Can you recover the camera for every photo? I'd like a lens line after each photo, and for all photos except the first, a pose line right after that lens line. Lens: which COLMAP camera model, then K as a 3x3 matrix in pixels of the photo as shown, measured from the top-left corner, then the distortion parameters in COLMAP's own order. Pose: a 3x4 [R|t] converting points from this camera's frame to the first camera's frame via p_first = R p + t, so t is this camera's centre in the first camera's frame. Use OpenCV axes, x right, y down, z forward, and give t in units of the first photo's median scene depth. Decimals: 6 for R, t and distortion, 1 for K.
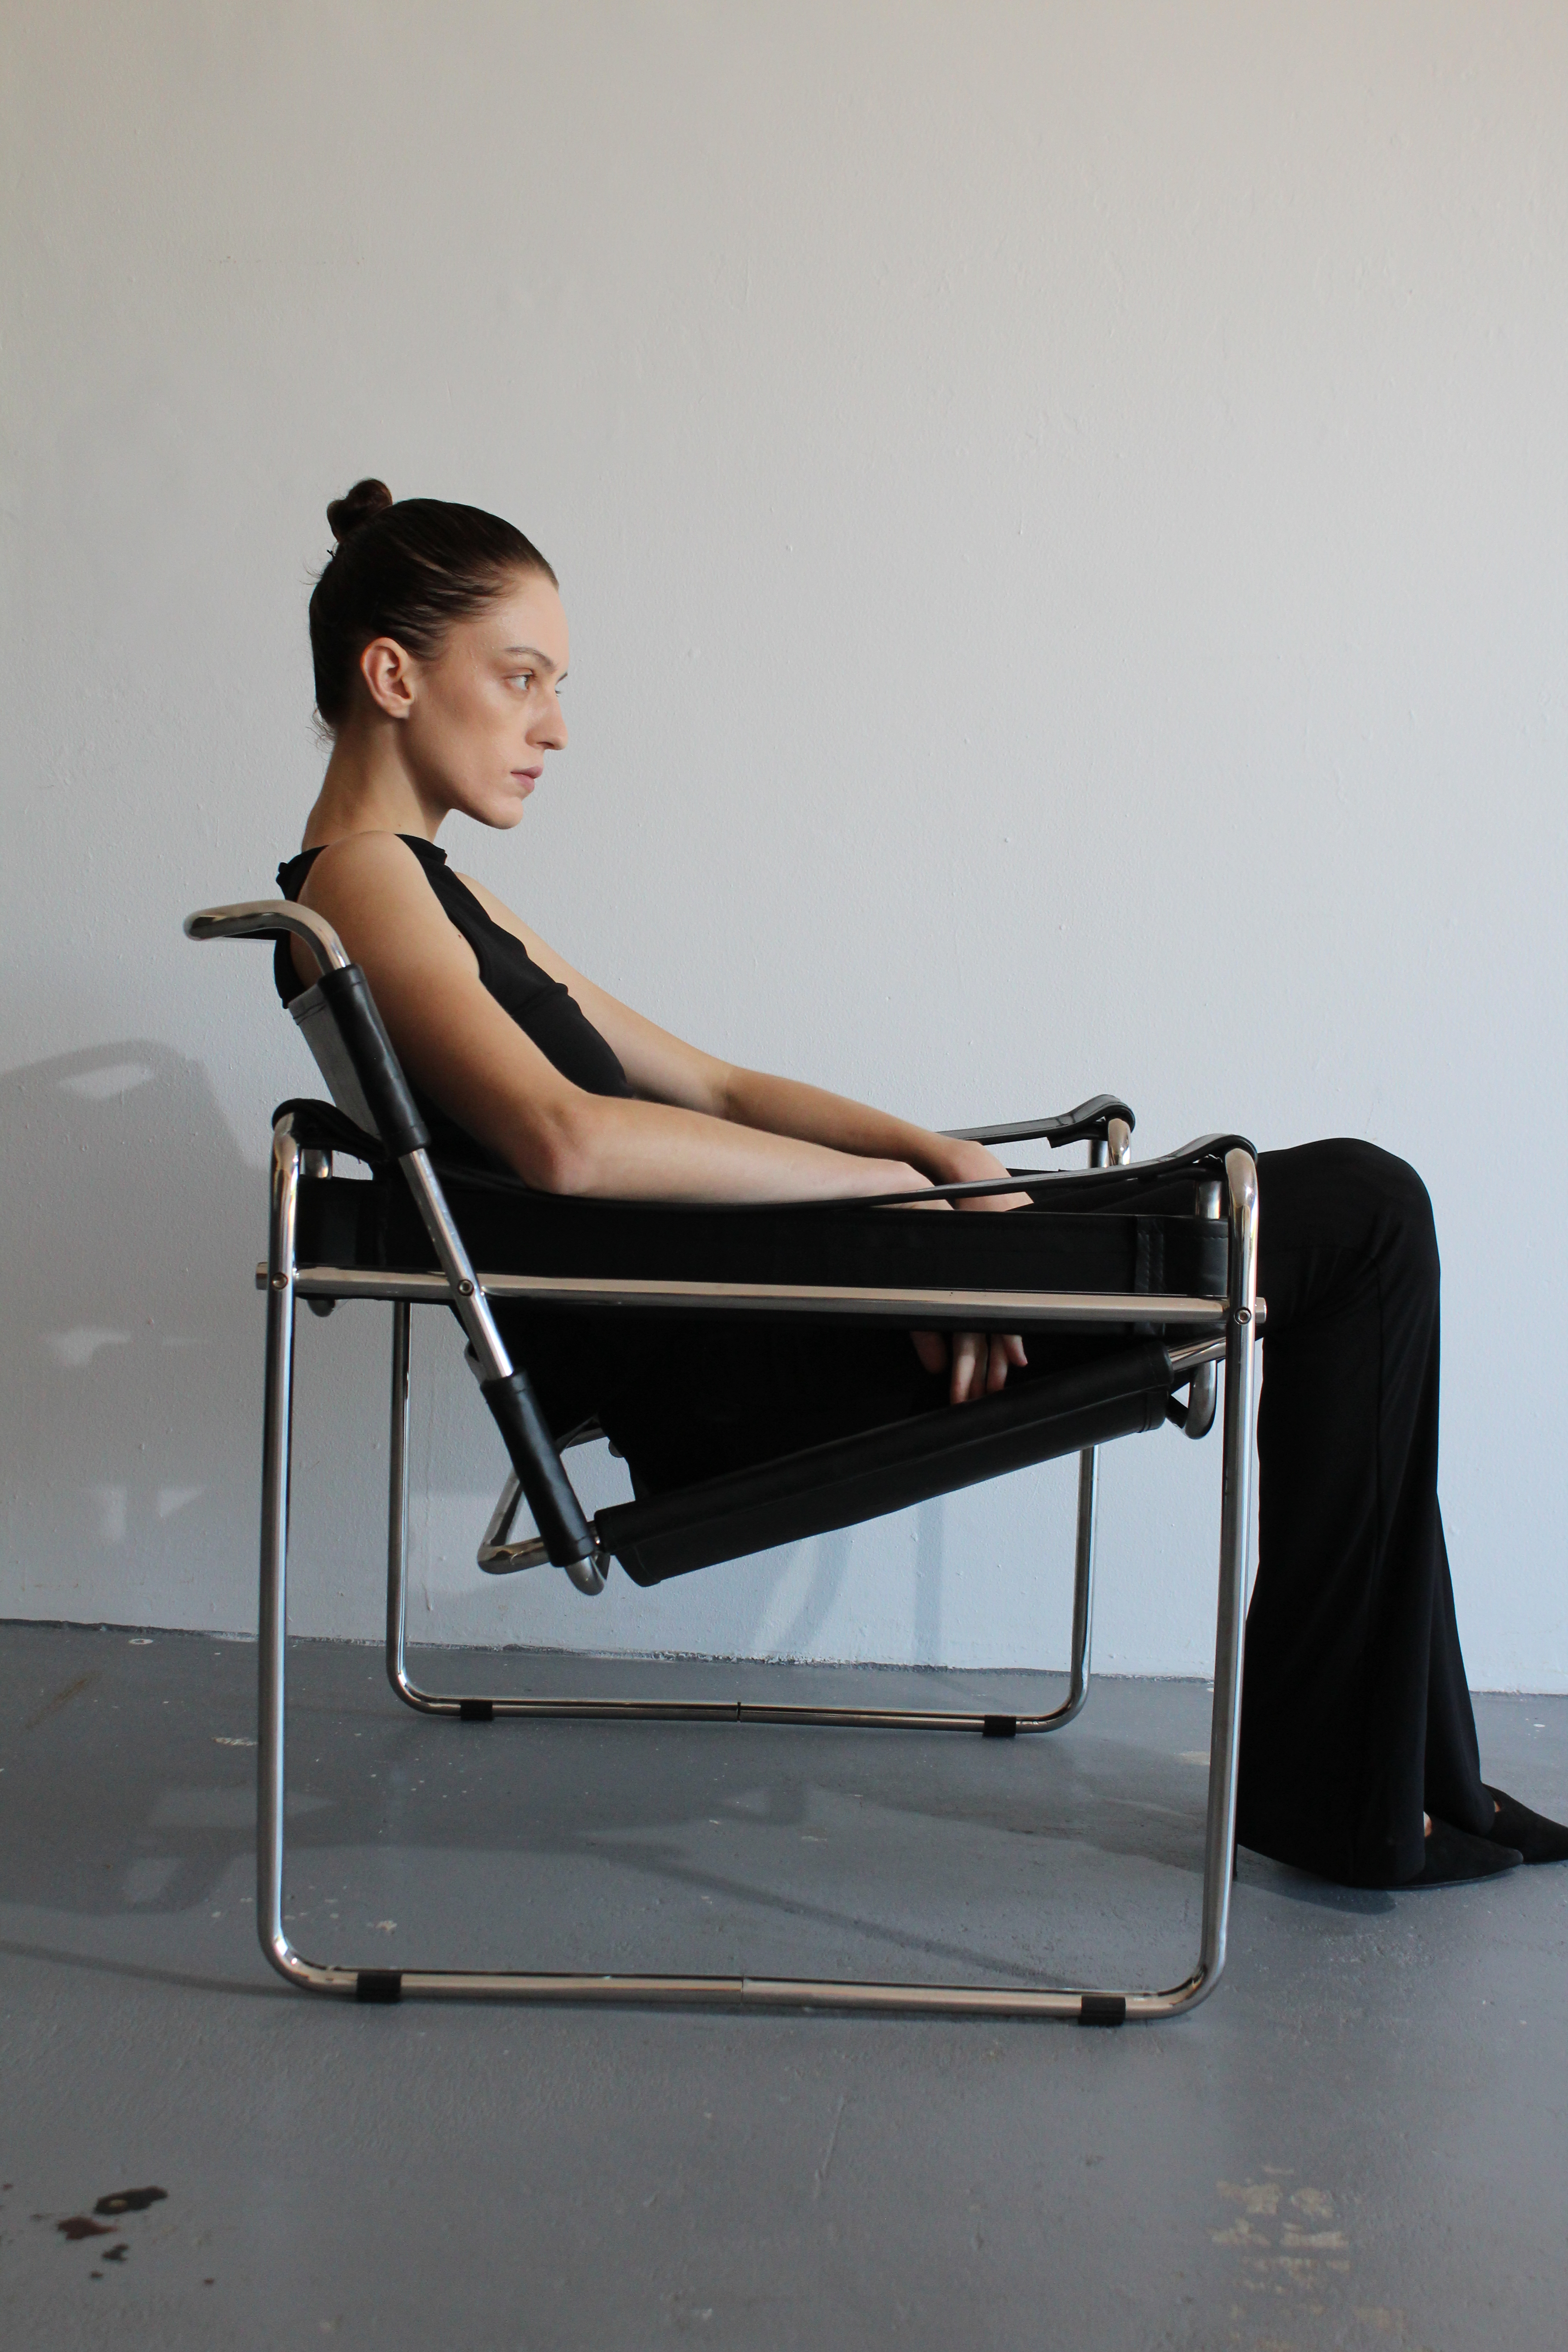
lens RADIAL K [[2944.4, 0, 784.0], [0, 2944.4, 1176.0], [0, 0, 1]] dist [-0.052950, 0.012515]
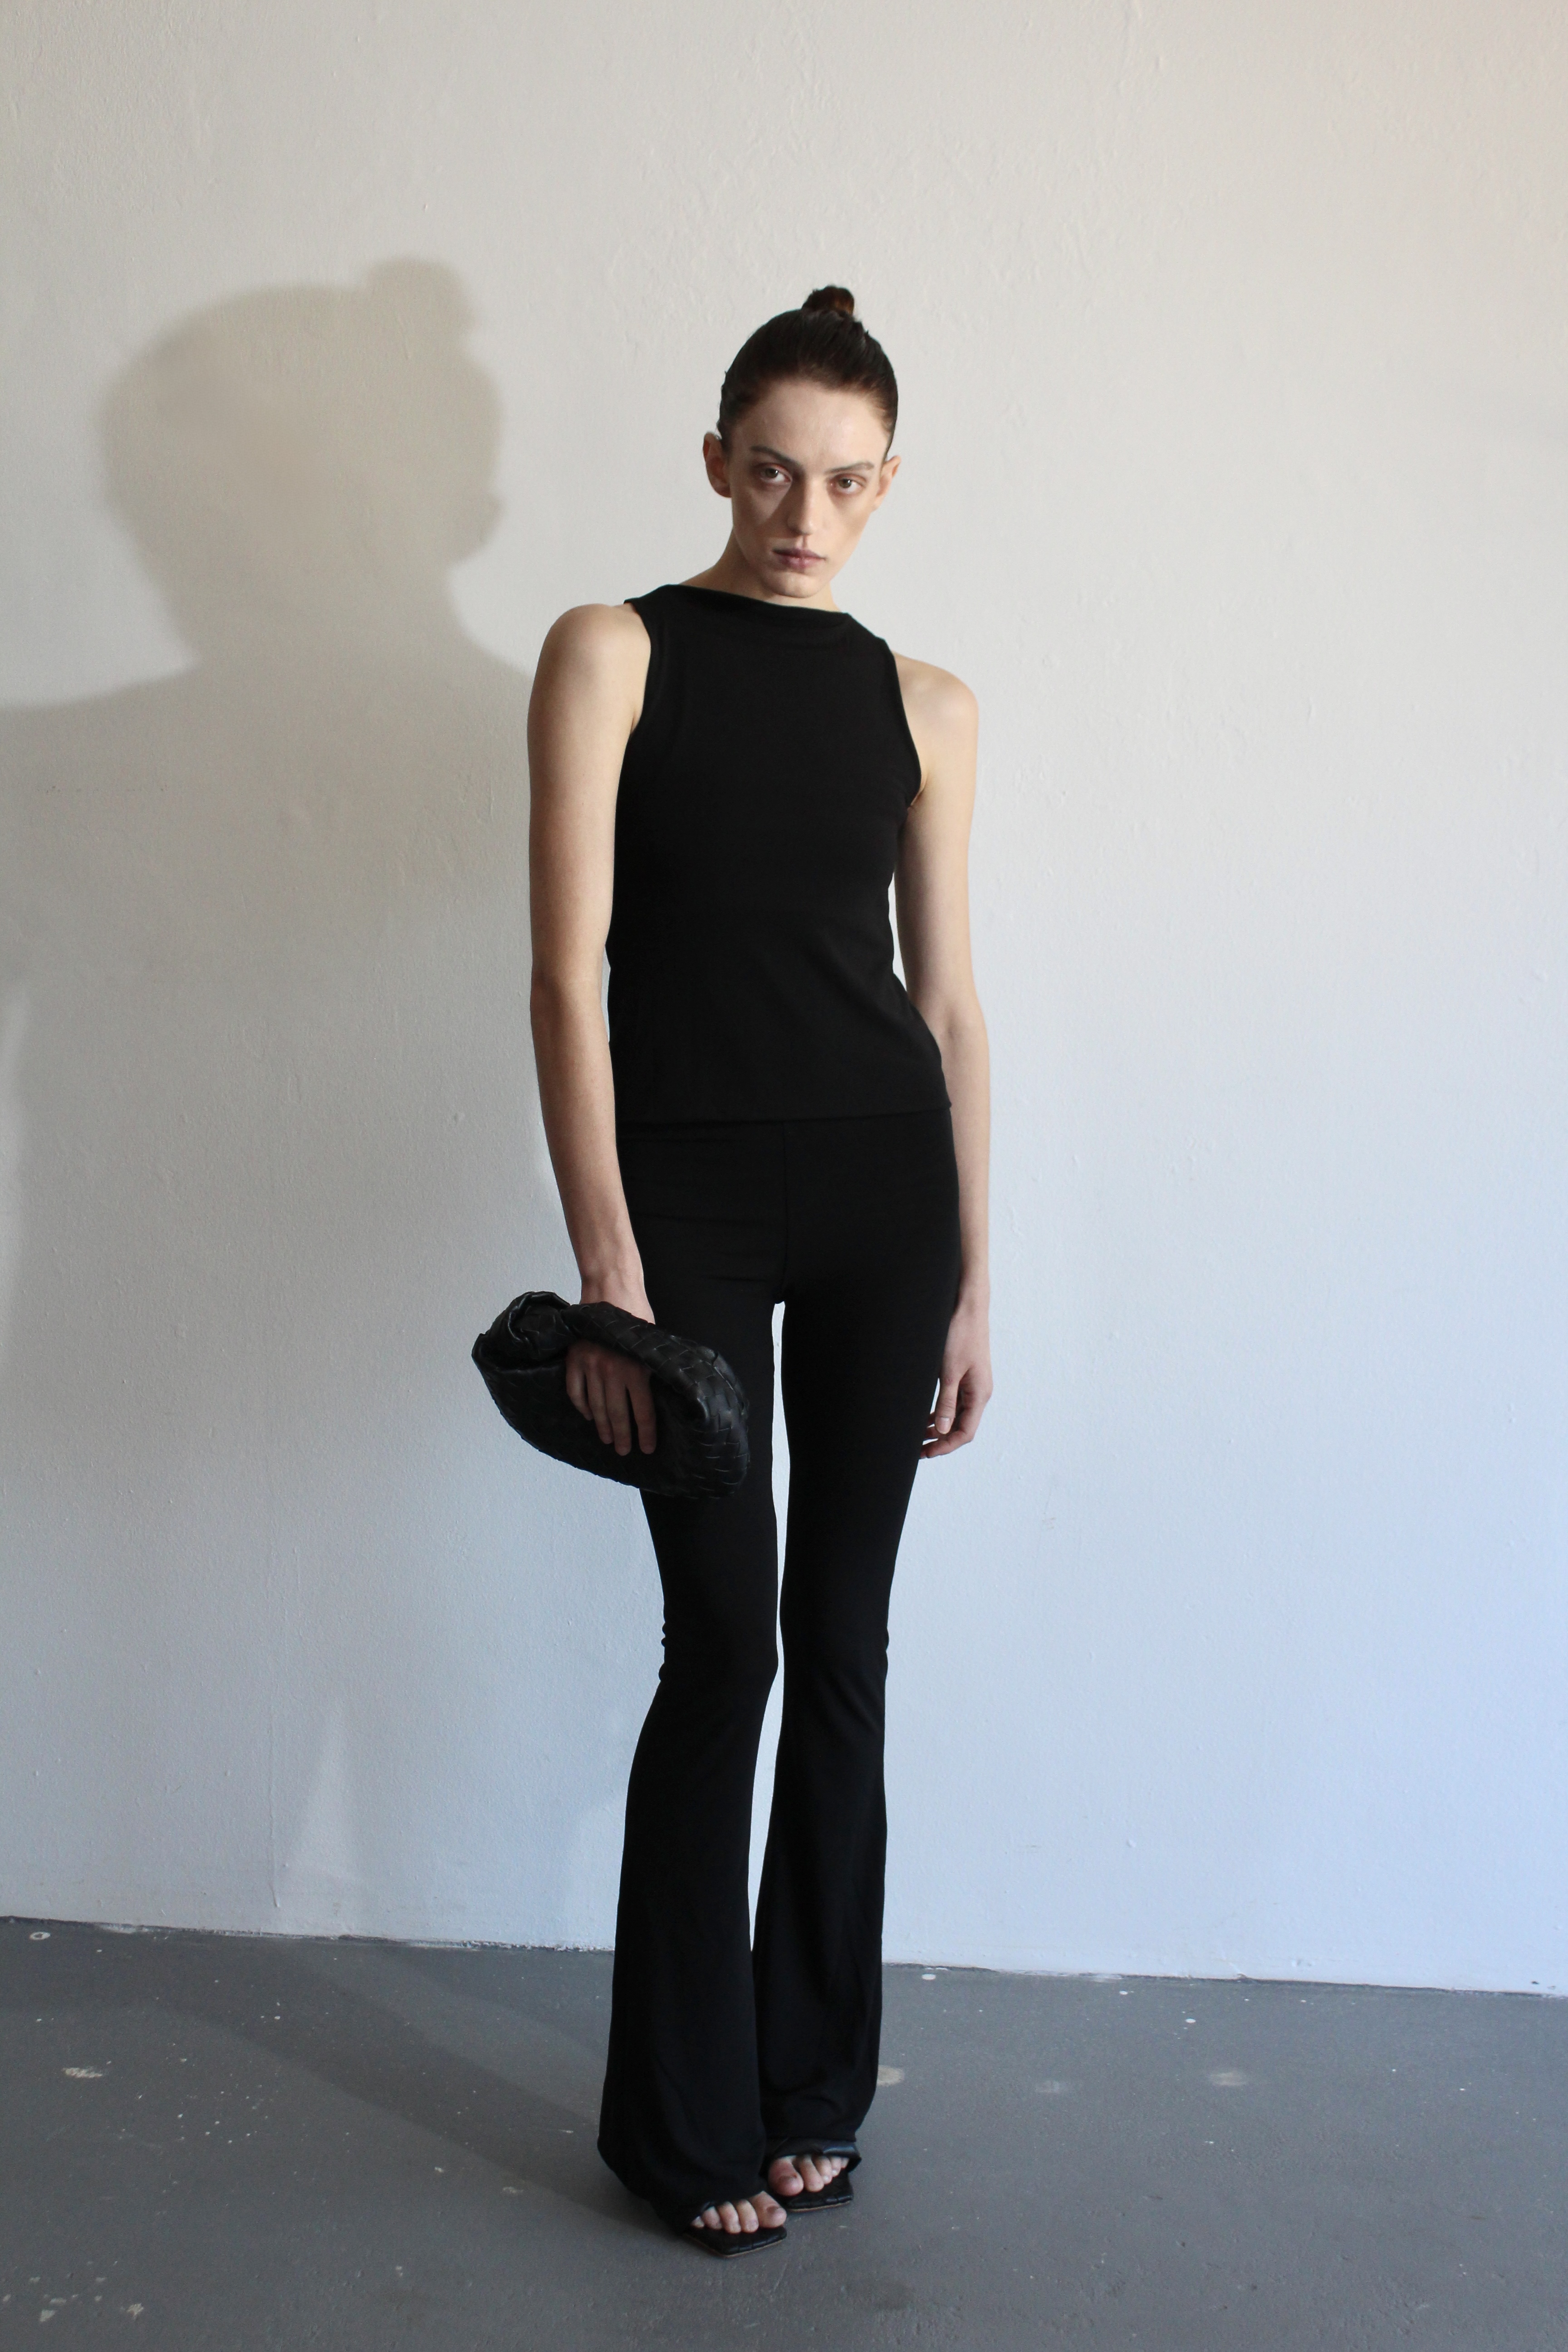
lens RADIAL K [[2944.4, 0, 784.0], [0, 2944.4, 1176.0], [0, 0, 1]] dist [-0.052950, 0.012515]
pose [[0.997499, -0.021262, -0.067404, 0.172885], [0.025777, 0.997431, 0.066833, -0.224428], [0.065810, -0.068404, 0.995485, -0.154831]]
